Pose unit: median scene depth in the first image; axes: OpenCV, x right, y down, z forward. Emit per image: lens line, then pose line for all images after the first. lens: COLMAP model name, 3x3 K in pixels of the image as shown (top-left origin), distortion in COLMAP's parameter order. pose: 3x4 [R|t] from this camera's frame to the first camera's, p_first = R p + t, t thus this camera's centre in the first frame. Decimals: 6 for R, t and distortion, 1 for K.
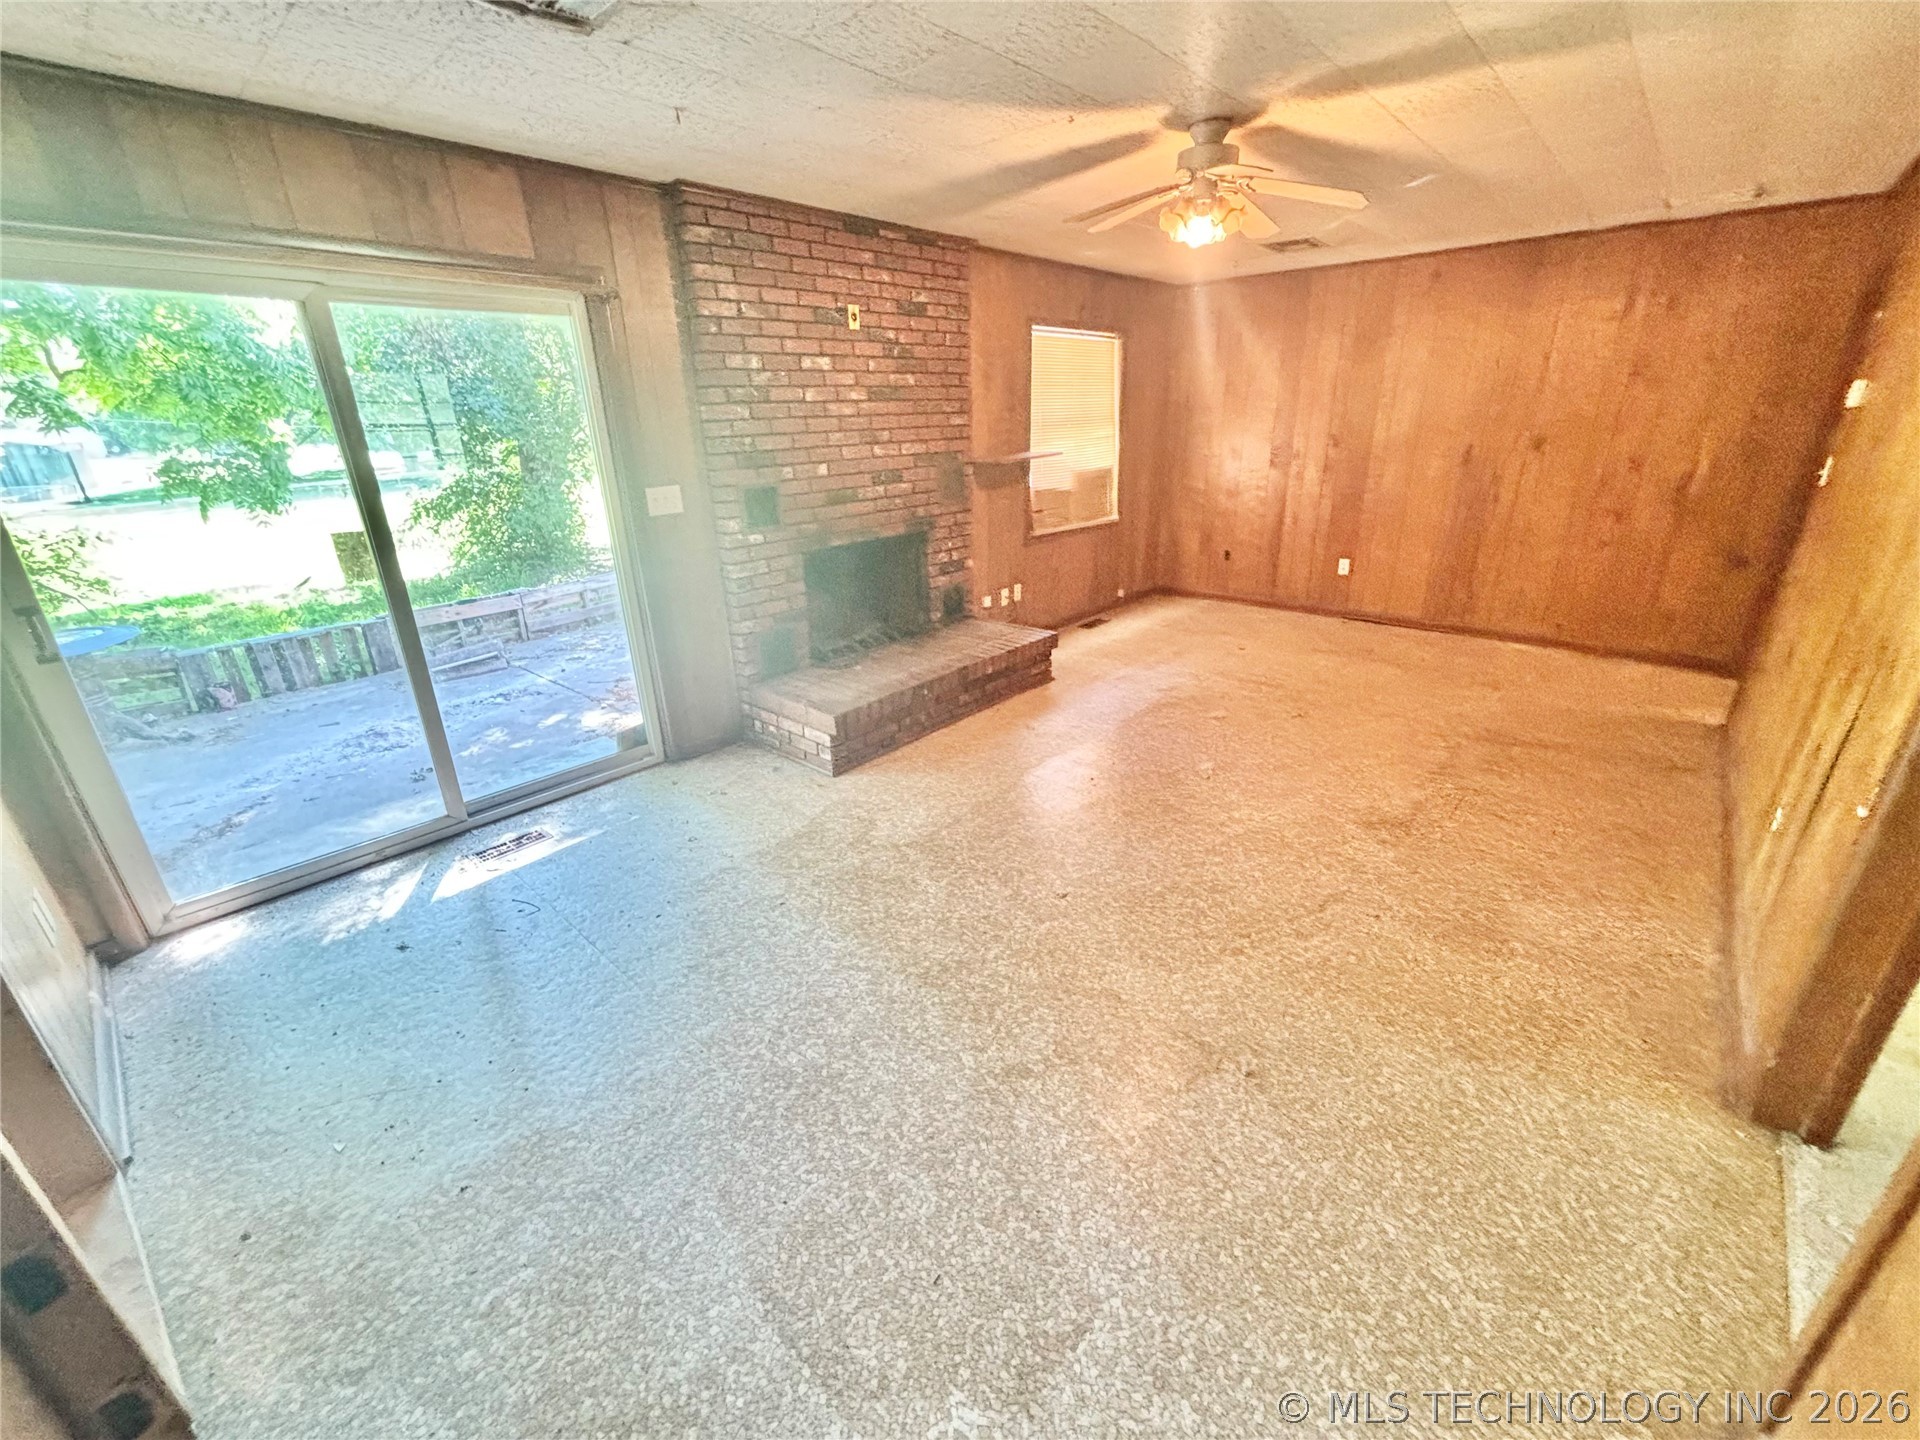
lens RADIAL K [[769.6, 0, 959.3], [0, 769.6, 725.2], [0, 0, 1]] dist [0.001504, -0.000203]
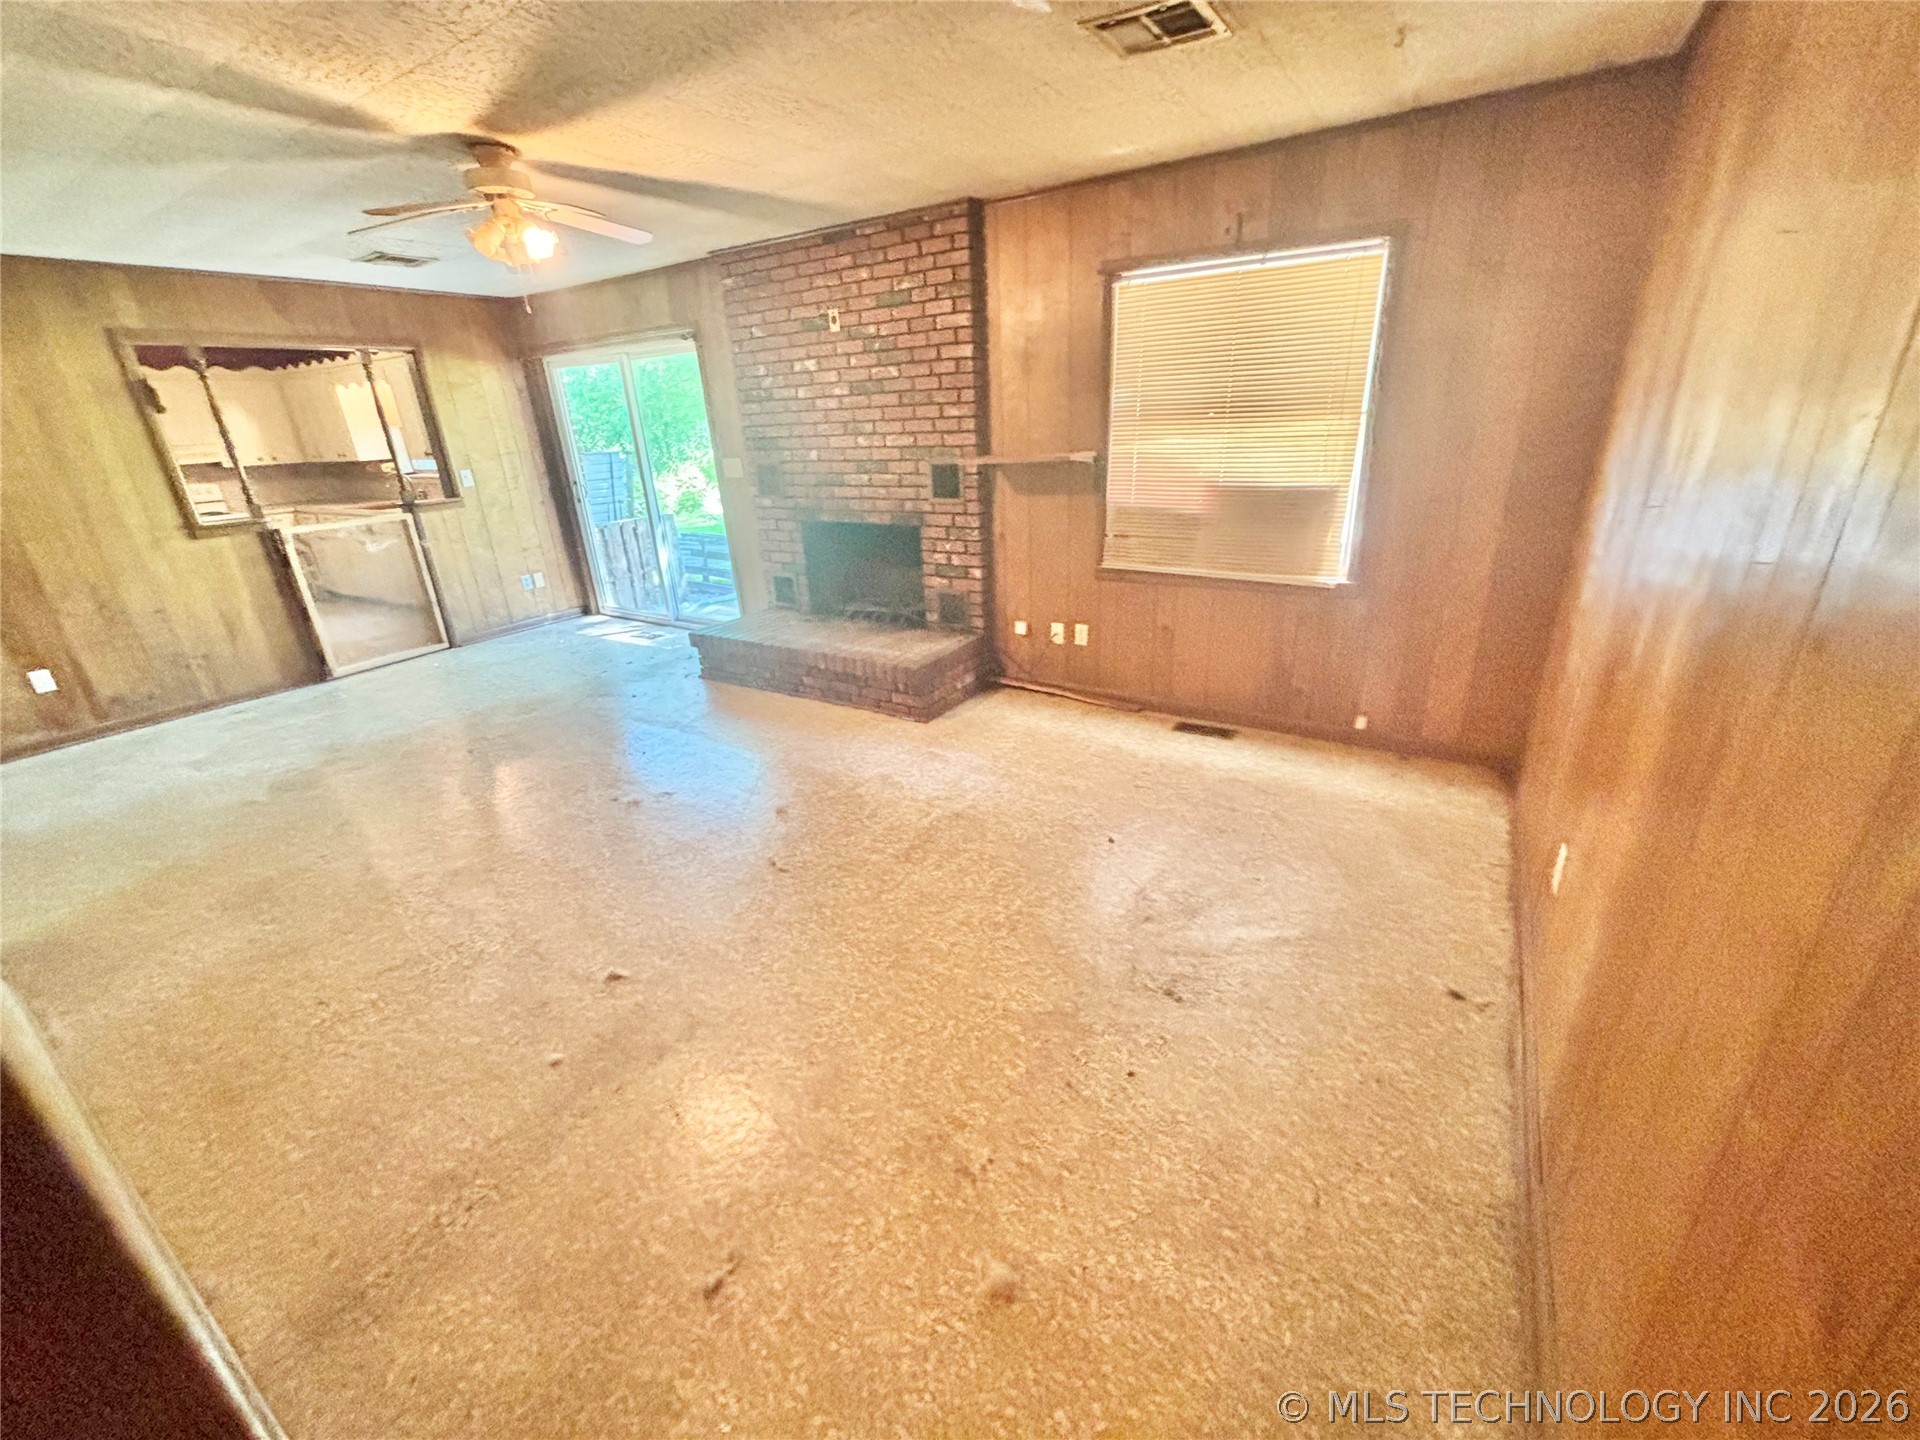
lens RADIAL K [[769.6, 0, 961.7], [0, 769.6, 722.6], [0, 0, 1]] dist [0.001504, -0.000203]
pose [[0.167624, 0.388812, -0.905940, 1.034600], [-0.334451, 0.886873, 0.318746, -0.396162], [0.927386, 0.249563, 0.278699, 0.925110]]
